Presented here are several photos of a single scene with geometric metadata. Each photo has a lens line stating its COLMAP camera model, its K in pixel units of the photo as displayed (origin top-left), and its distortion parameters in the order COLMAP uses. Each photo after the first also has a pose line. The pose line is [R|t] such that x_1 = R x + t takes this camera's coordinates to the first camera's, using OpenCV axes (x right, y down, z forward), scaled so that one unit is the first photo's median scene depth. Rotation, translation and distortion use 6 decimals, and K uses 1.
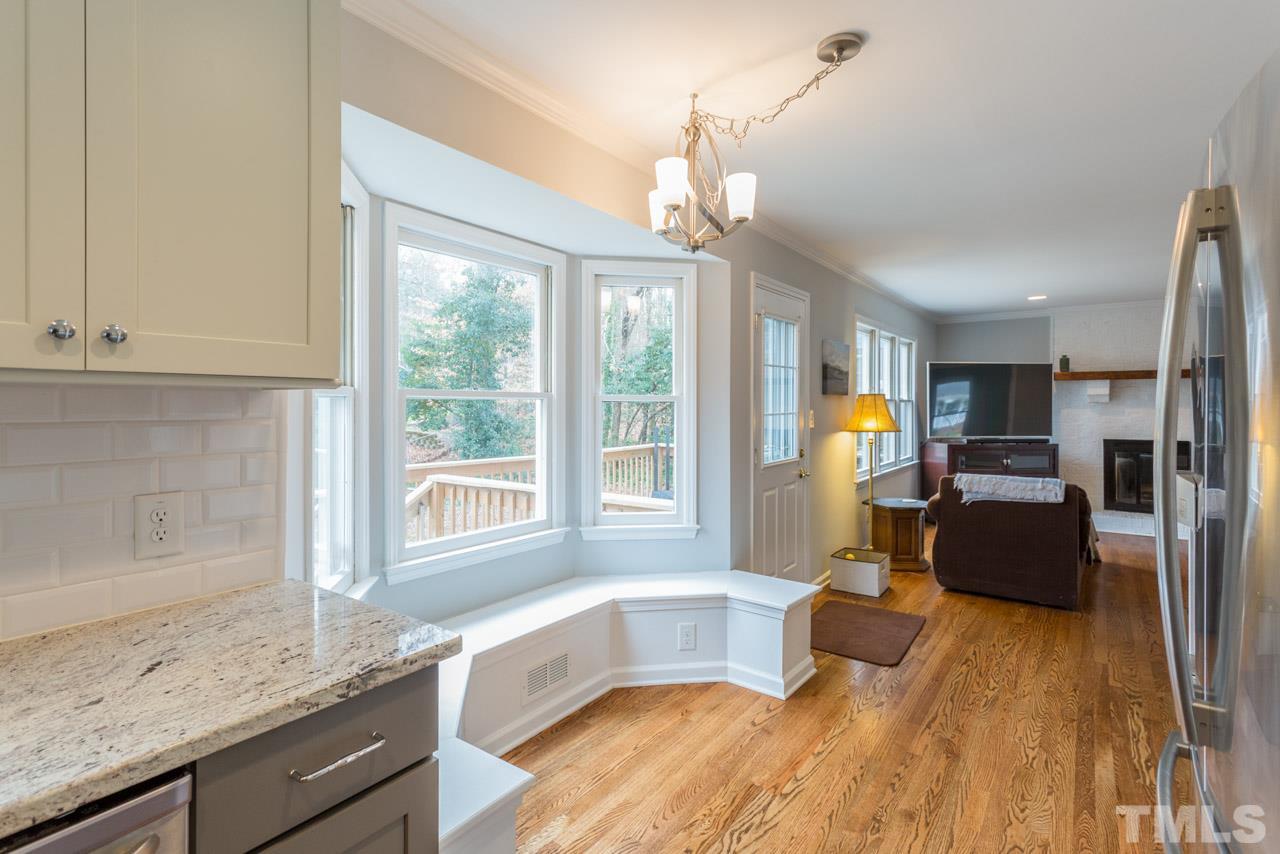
lens RADIAL K [[635.7, 0, 626.0], [0, 635.7, 406.1], [0, 0, 1]] dist [0.006244, 0.001890]
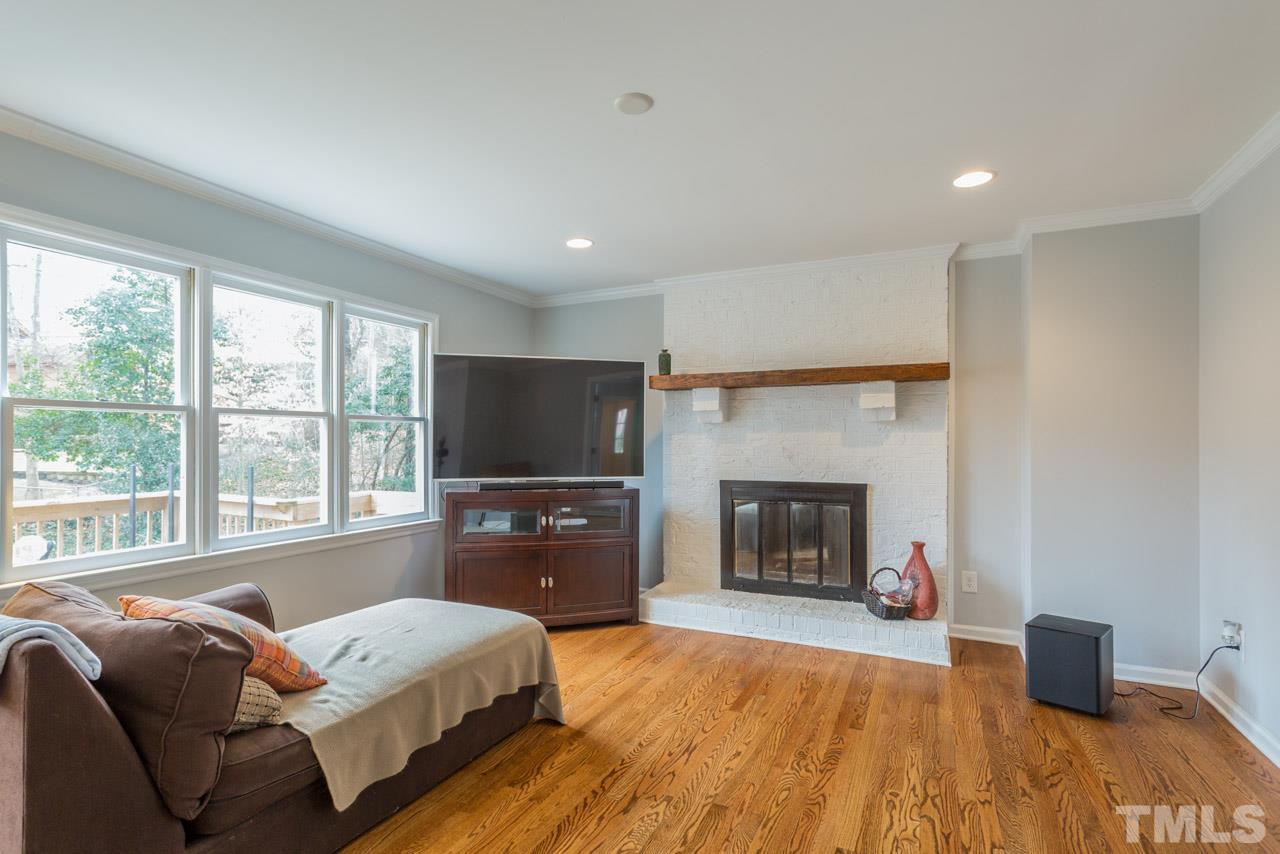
lens RADIAL K [[635.7, 0, 627.9], [0, 635.7, 432.0], [0, 0, 1]] dist [0.006244, 0.001890]
pose [[0.982202, 0.001532, 0.187822, 0.534501], [0.001650, 0.999858, -0.016785, 0.013697], [-0.187821, 0.016796, 0.982060, 0.382053]]
